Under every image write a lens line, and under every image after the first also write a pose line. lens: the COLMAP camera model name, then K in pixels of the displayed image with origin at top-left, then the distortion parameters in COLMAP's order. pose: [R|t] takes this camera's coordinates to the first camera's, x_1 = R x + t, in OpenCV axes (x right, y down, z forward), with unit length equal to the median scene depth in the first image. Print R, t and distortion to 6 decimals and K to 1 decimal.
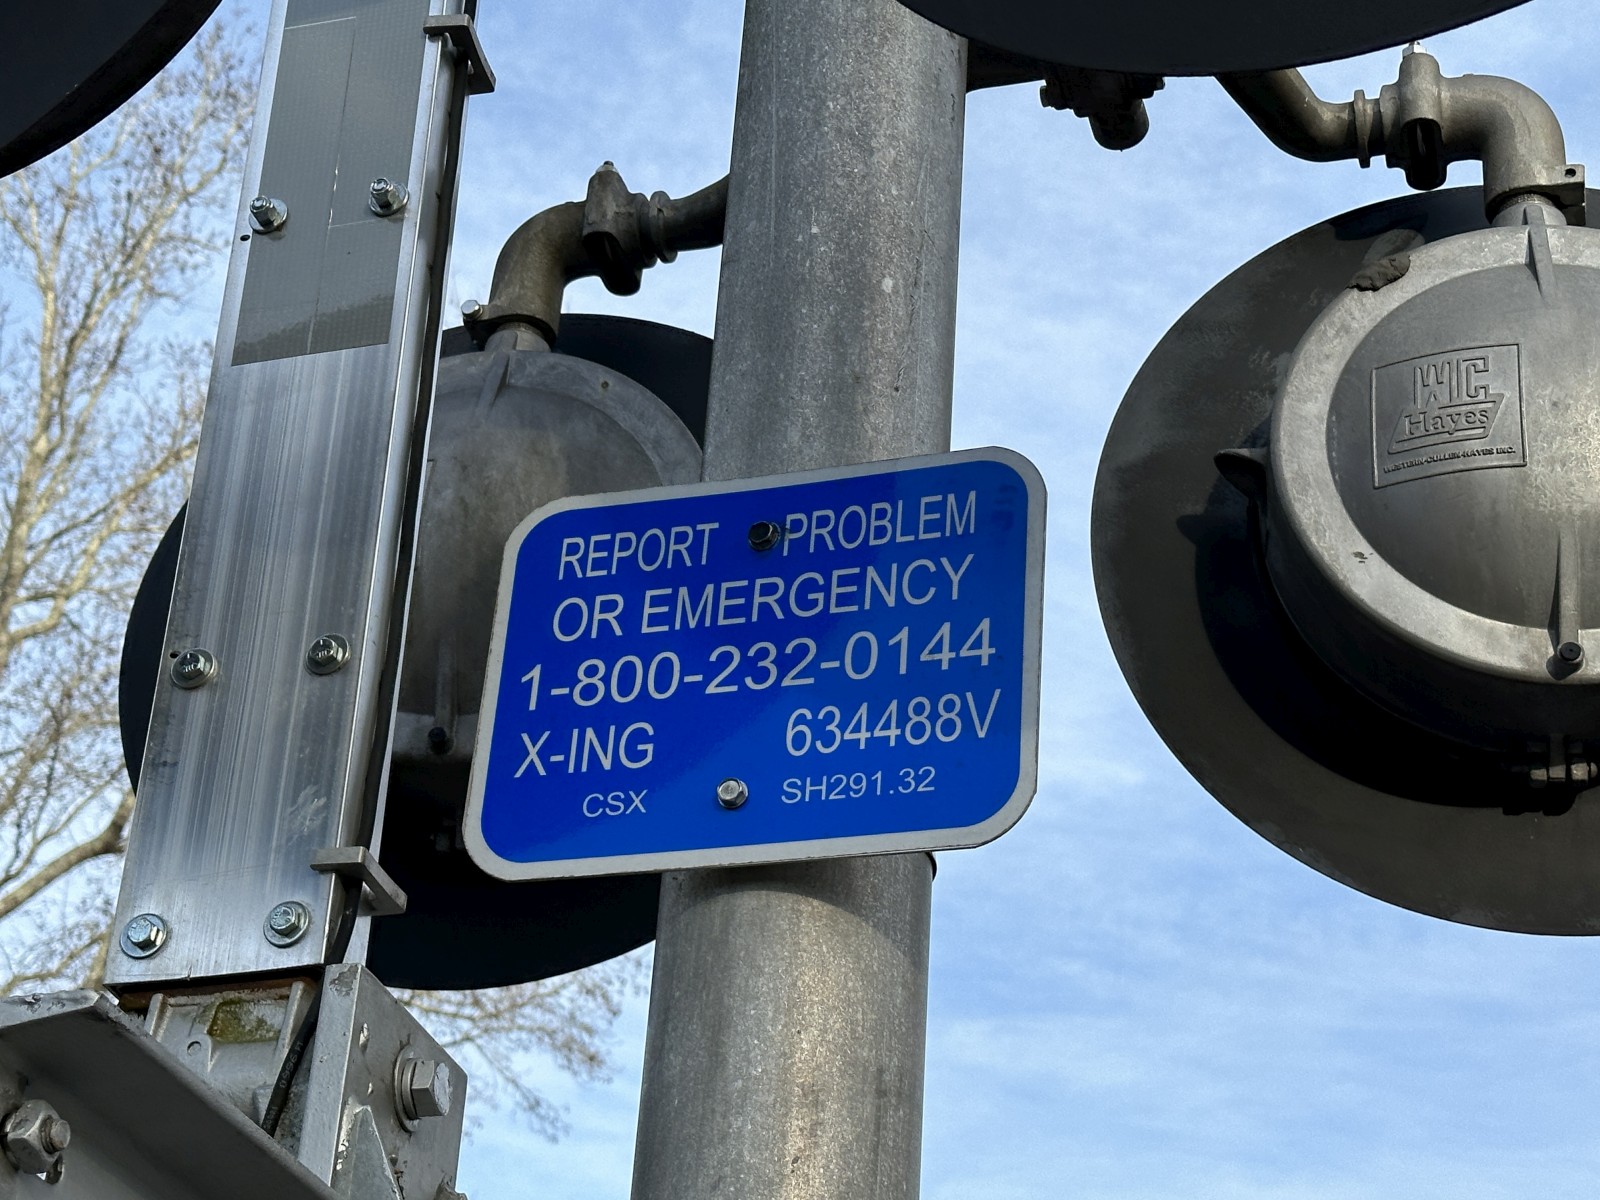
lens RADIAL K [[2816.8, 0, 837.3], [0, 2816.8, 596.8], [0, 0, 1]] dist [0.132449, -0.108576]
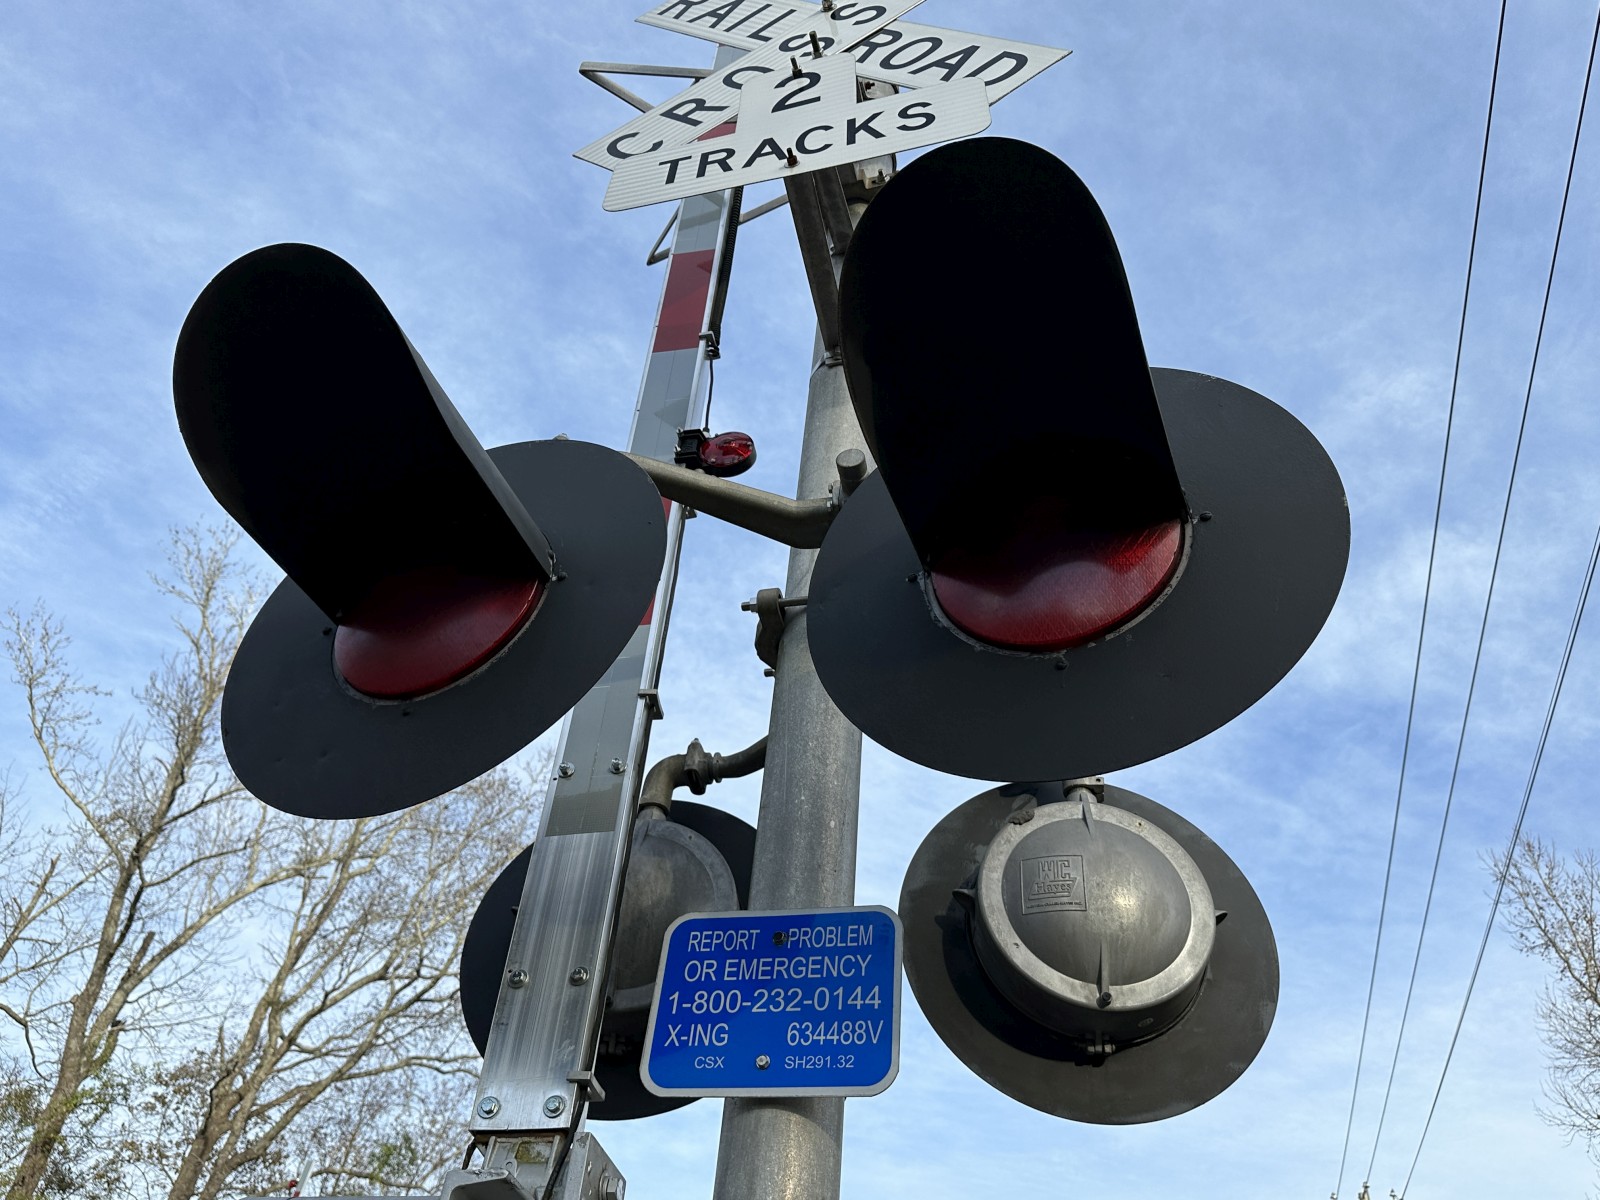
lens RADIAL K [[1211.6, 0, 815.2], [0, 1211.6, 594.7], [0, 0, 1]] dist [0.110448, -0.163889]
pose [[0.995440, 0.074646, 0.059387, -0.071305], [-0.059579, 0.972756, -0.224043, -0.067154], [-0.074493, 0.219483, 0.972768, -0.042111]]
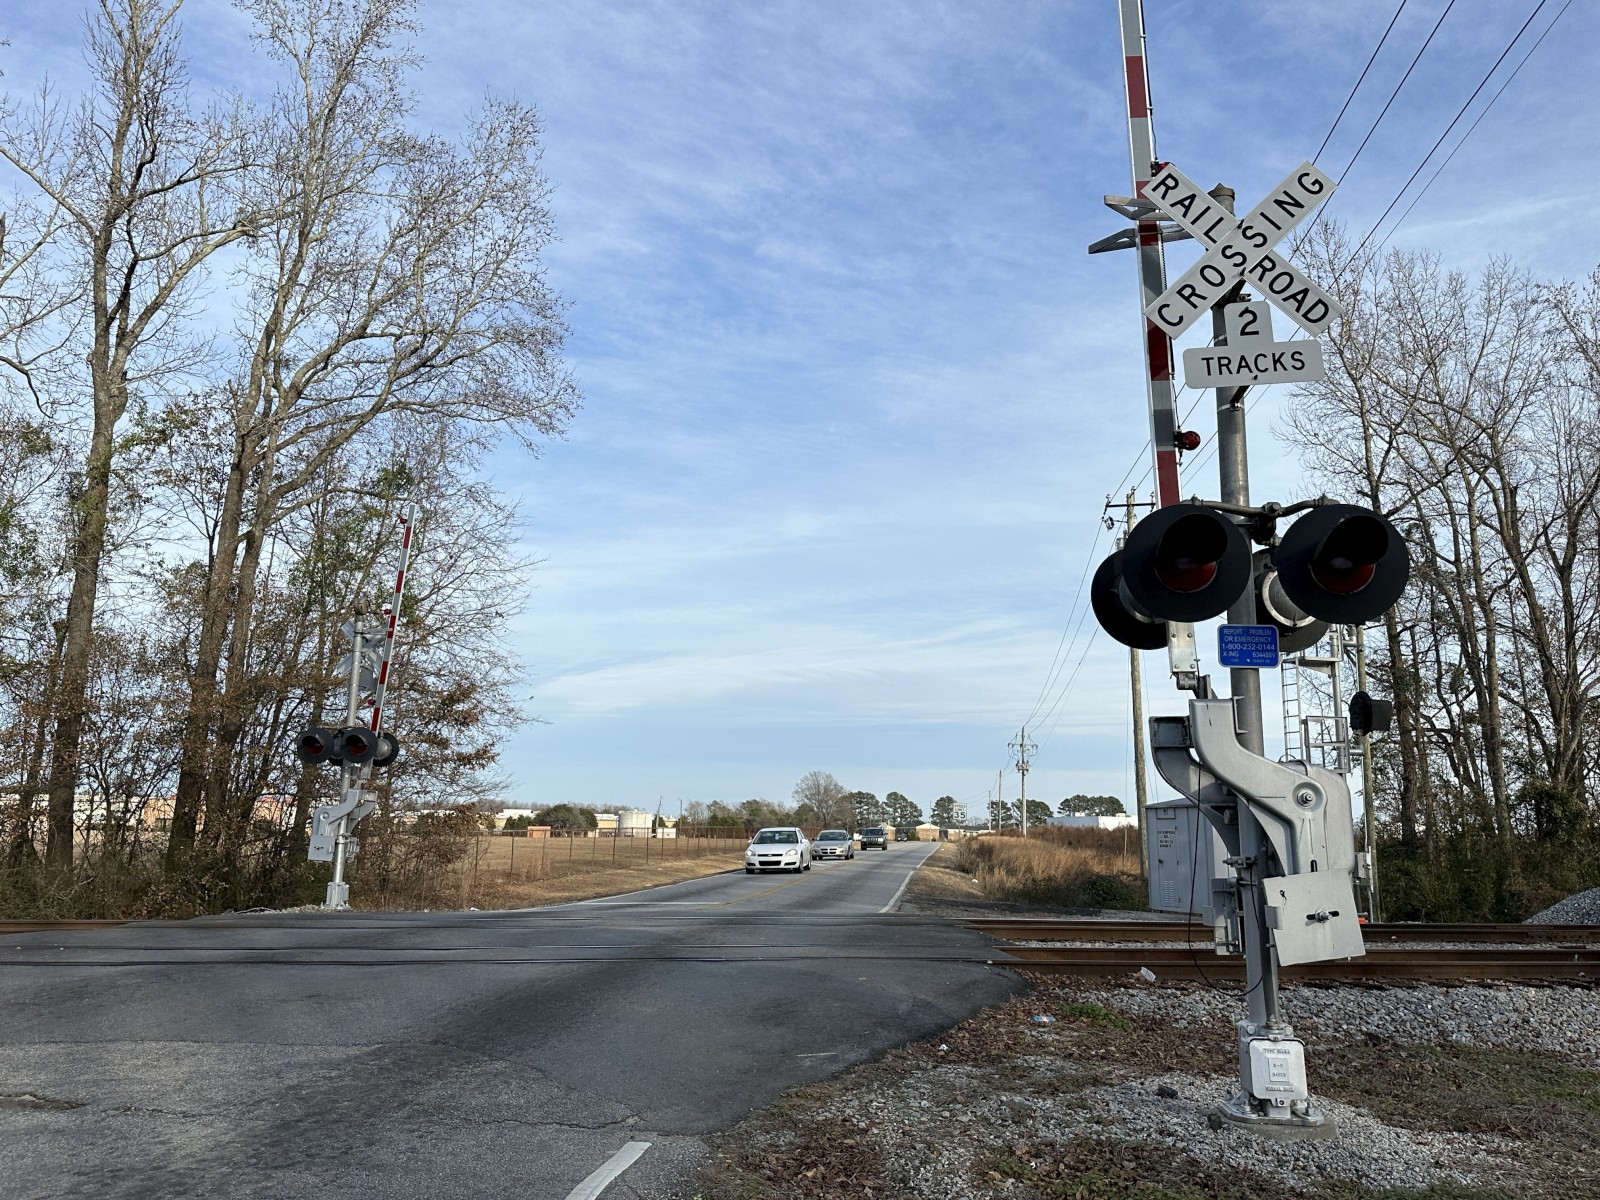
lens RADIAL K [[1220.1, 0, 784.3], [0, 1220.1, 603.0], [0, 0, 1]] dist [0.074080, -0.106783]
pose [[0.976162, 0.012144, 0.216704, -2.330499], [-0.083337, 0.942874, 0.322559, -1.256012], [-0.200407, -0.332929, 0.921409, -2.392974]]
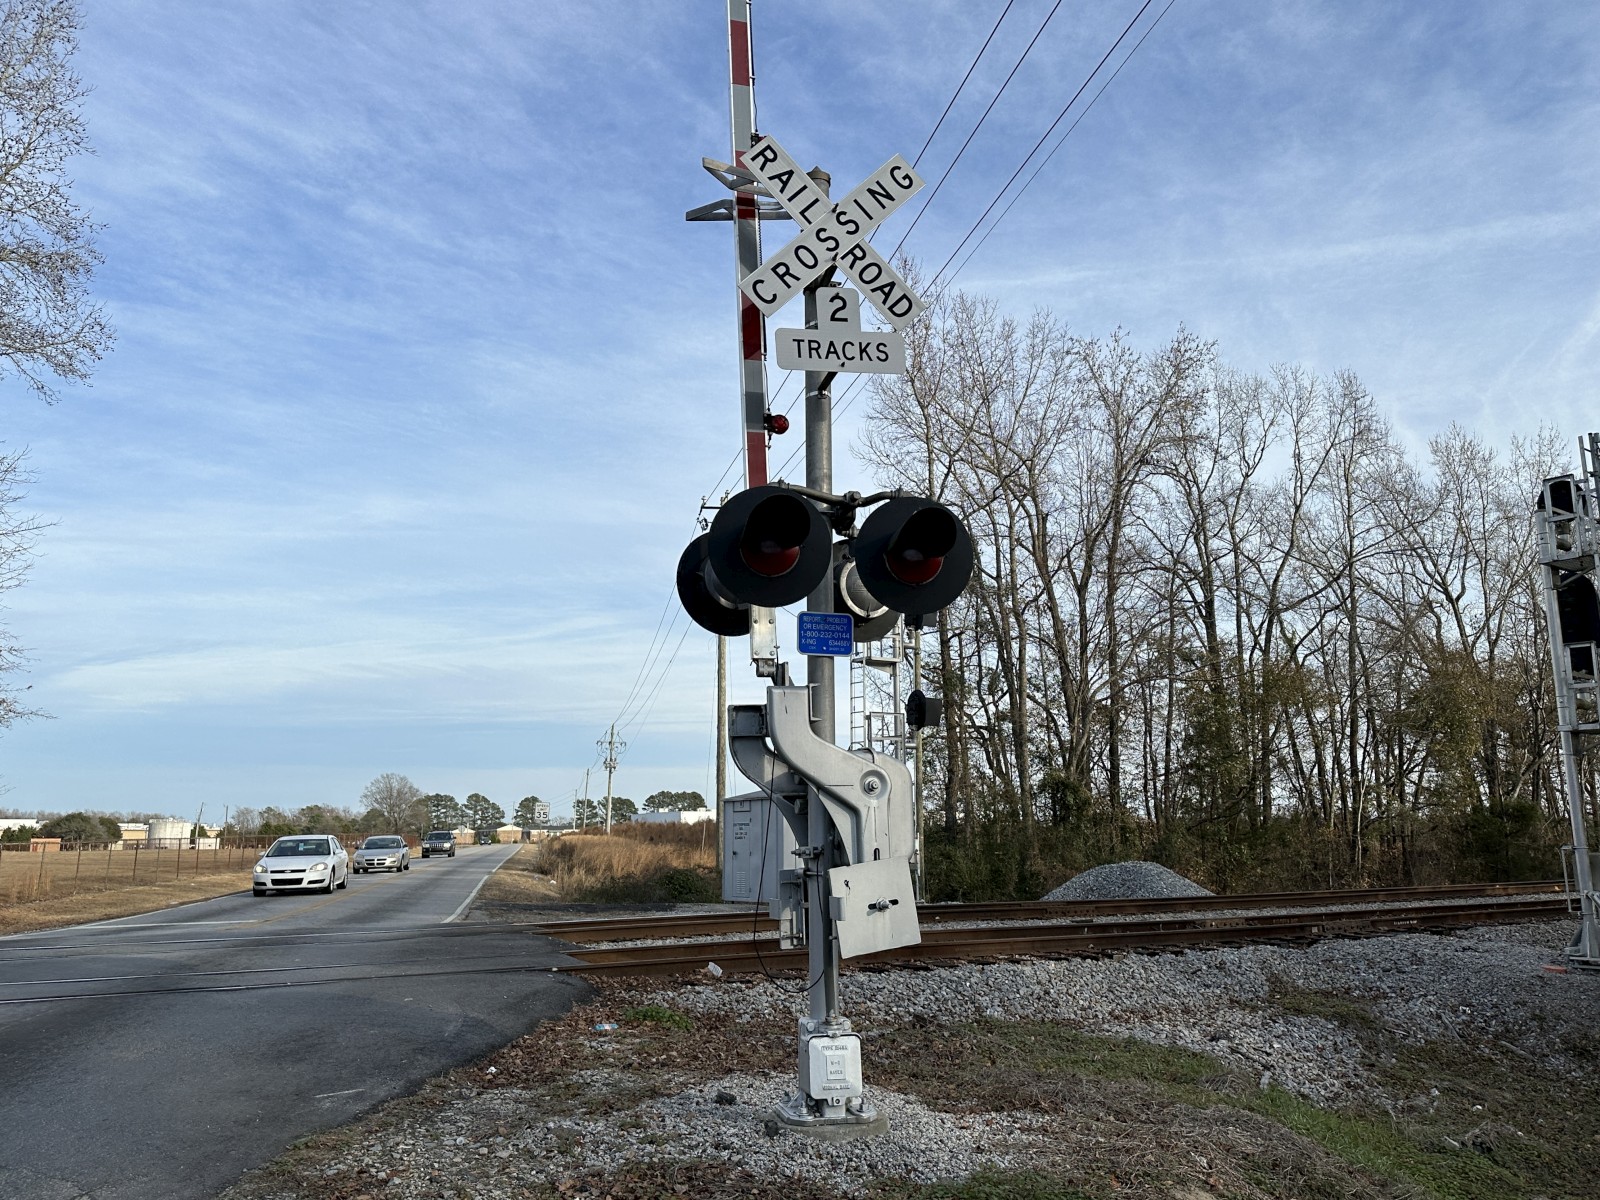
lens RADIAL K [[1211.6, 0, 815.2], [0, 1211.6, 594.7], [0, 0, 1]] dist [0.110448, -0.163889]
pose [[0.839520, 0.054579, 0.540581, -2.146949], [-0.229038, 0.937770, 0.261015, -1.096879], [-0.492694, -0.342941, 0.799777, -2.136537]]
